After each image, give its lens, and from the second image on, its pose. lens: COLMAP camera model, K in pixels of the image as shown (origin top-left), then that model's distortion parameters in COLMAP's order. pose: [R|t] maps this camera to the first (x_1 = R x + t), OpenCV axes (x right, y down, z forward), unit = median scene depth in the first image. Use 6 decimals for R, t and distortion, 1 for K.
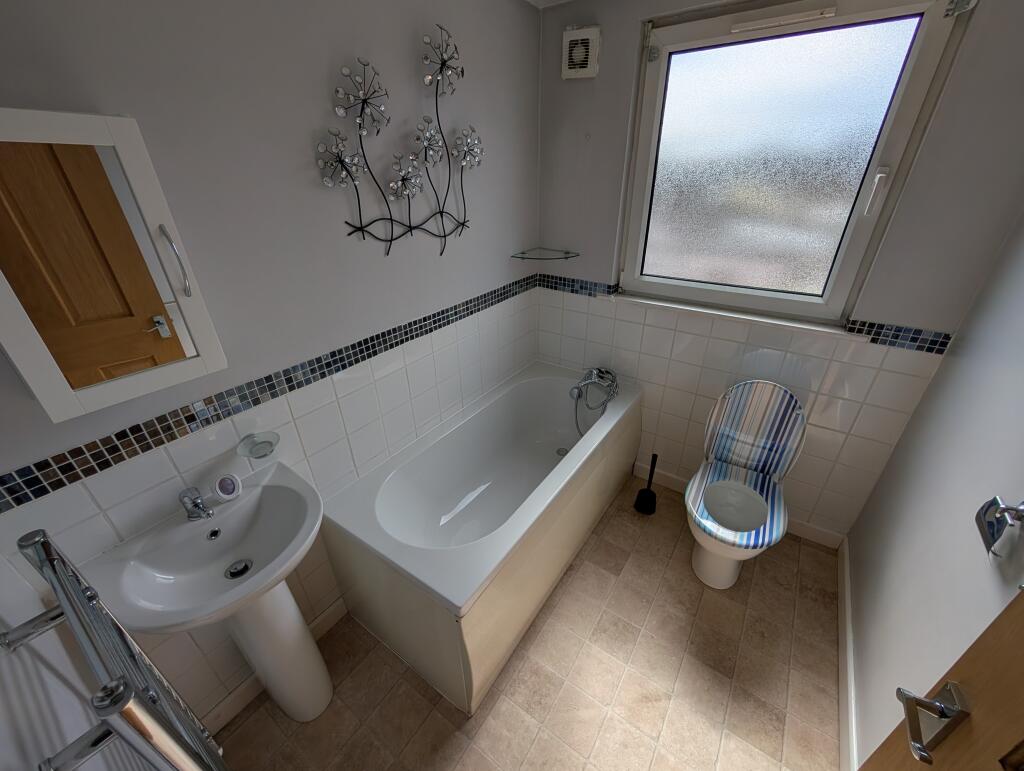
lens RADIAL K [[401.8, 0, 512.3], [0, 401.8, 388.0], [0, 0, 1]] dist [0.002759, -0.000245]
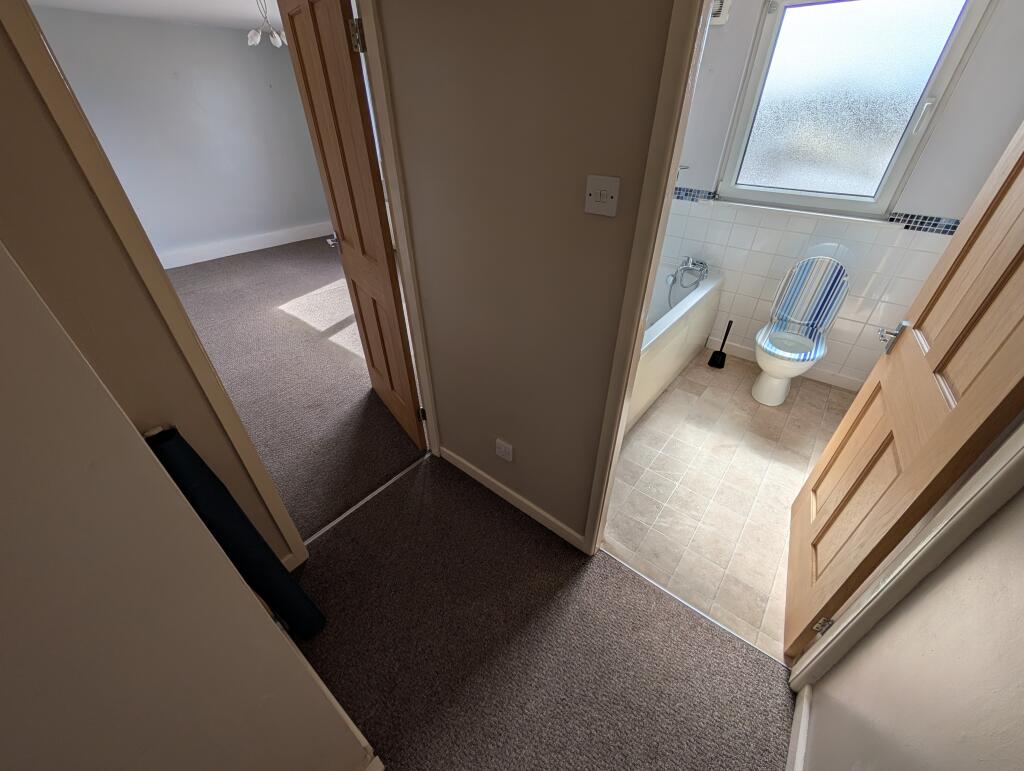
lens RADIAL K [[401.8, 0, 513.4], [0, 401.8, 387.1], [0, 0, 1]] dist [0.002759, -0.000245]
pose [[0.997008, 0.056706, -0.052529, -0.378046], [-0.050313, 0.991983, 0.115920, 0.331601], [0.058682, -0.112930, 0.991869, -0.548000]]
